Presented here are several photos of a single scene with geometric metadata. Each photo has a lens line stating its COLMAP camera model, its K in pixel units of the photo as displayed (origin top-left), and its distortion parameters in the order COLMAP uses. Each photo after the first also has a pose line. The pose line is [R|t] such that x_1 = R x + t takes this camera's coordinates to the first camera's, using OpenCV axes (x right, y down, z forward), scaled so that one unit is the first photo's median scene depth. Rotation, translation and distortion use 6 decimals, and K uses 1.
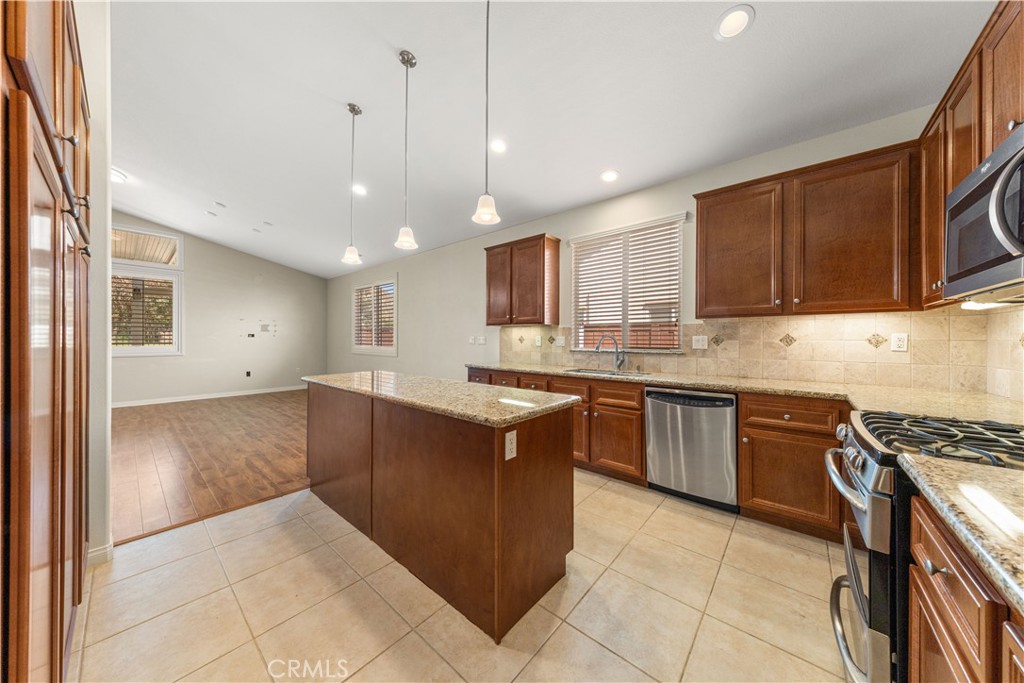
lens RADIAL K [[331.0, 0, 510.0], [0, 331.0, 338.9], [0, 0, 1]] dist [0.002140, -0.000110]
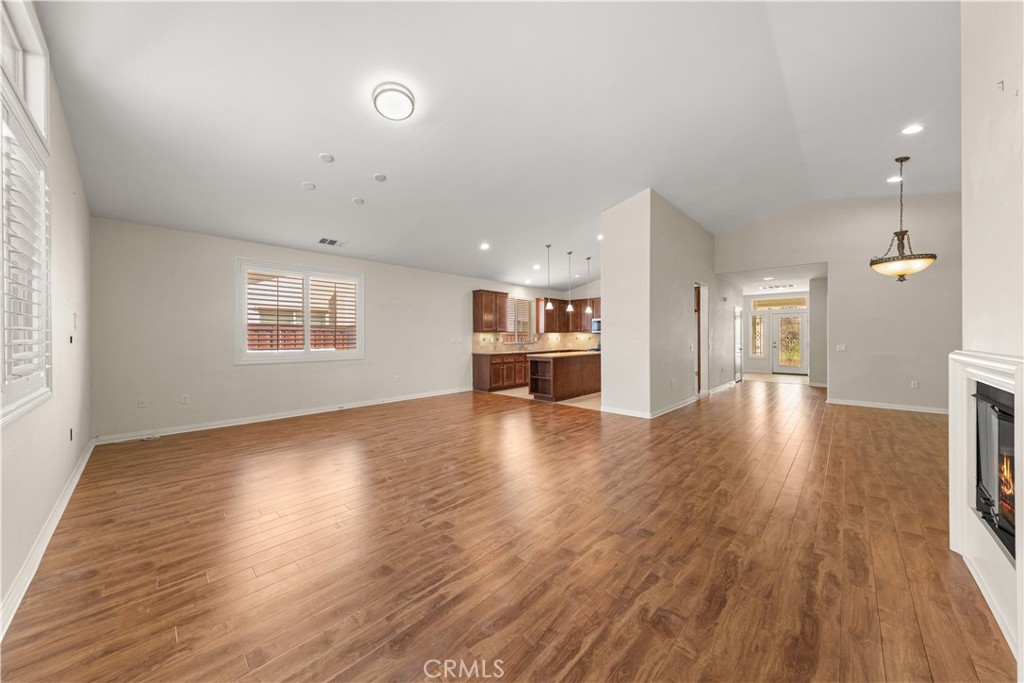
lens RADIAL K [[346.1, 0, 508.4], [0, 346.1, 339.2], [0, 0, 1]] dist [0.009740, -0.000288]
pose [[0.055414, -0.009277, 0.998420, -3.215083], [0.009815, 0.999914, 0.008746, -0.027728], [-0.998415, 0.009315, 0.055500, 1.217508]]
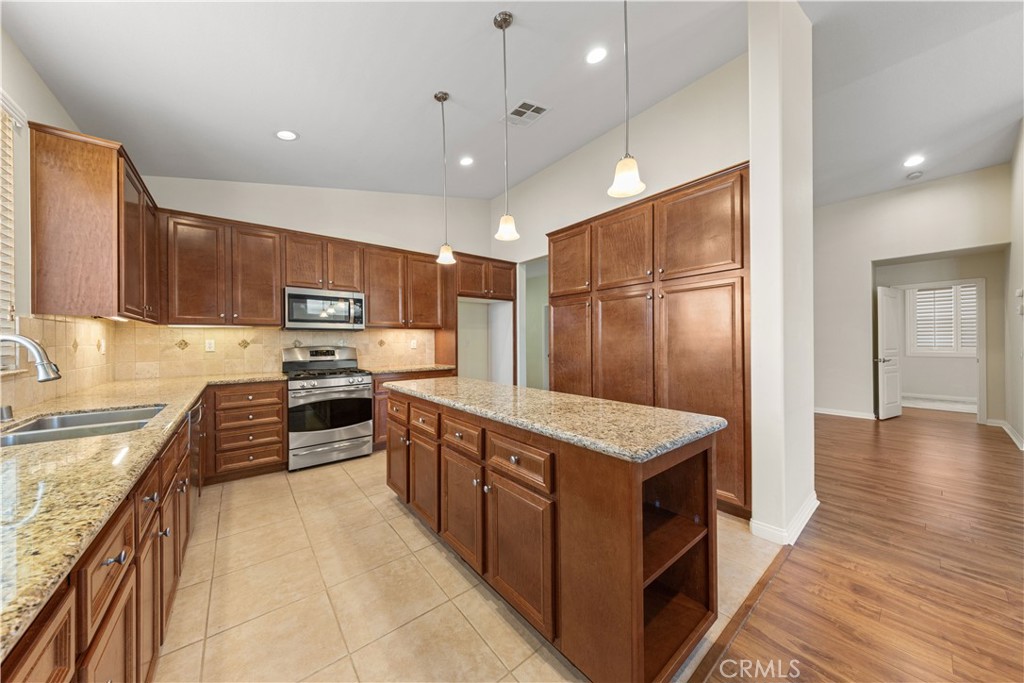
lens RADIAL K [[338.1, 0, 504.0], [0, 338.1, 340.1], [0, 0, 1]] dist [0.008088, -0.000095]
pose [[-0.982279, 0.008226, 0.187245, -0.414814], [0.009087, 0.999952, 0.003742, -0.010255], [-0.187205, 0.005377, -0.982306, 1.632319]]
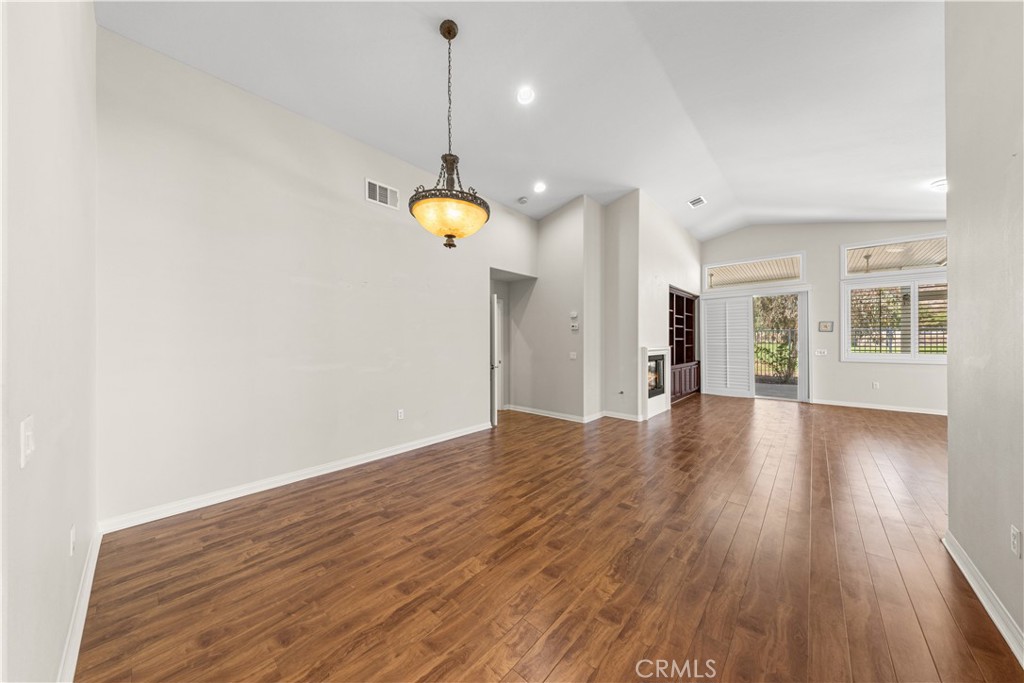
lens RADIAL K [[334.3, 0, 508.7], [0, 334.3, 336.9], [0, 0, 1]] dist [0.005881, -0.000140]
pose [[-0.026507, -0.010896, -0.999589, -0.246655], [-0.006003, 0.999924, -0.010741, -0.018064], [0.999631, 0.005716, -0.026570, -0.564683]]
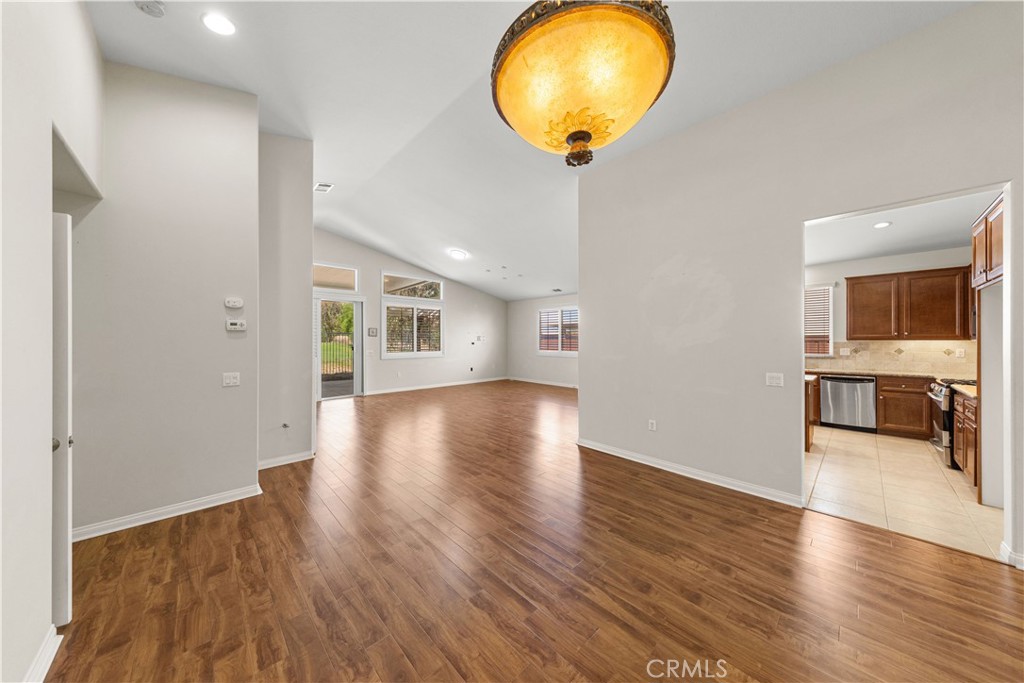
lens RADIAL K [[331.0, 0, 510.0], [0, 331.0, 338.9], [0, 0, 1]] dist [0.002140, -0.000110]
pose [[0.994960, 0.000318, -0.100272, -1.286258], [-0.001093, 0.999970, -0.007680, -0.052997], [0.100267, 0.007750, 0.994930, -1.218729]]
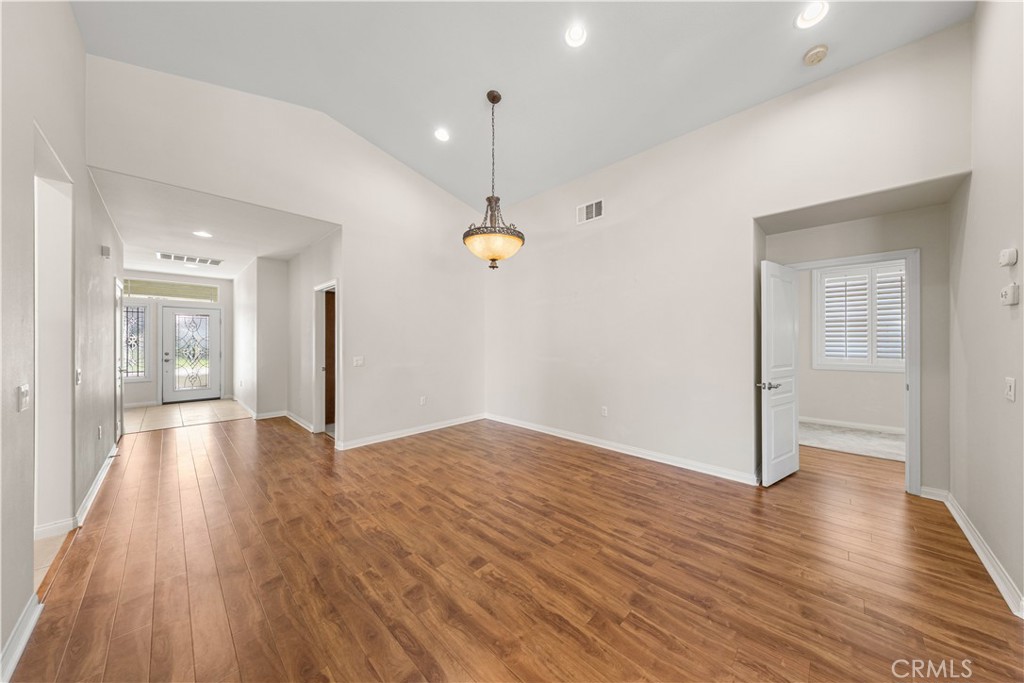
lens RADIAL K [[336.7, 0, 509.1], [0, 336.7, 338.1], [0, 0, 1]] dist [0.008785, -0.000107]
pose [[-0.997303, -0.000247, 0.073390, -1.390673], [-0.000167, 0.999999, 0.001095, -0.029882], [-0.073391, 0.001080, -0.997303, 0.510635]]
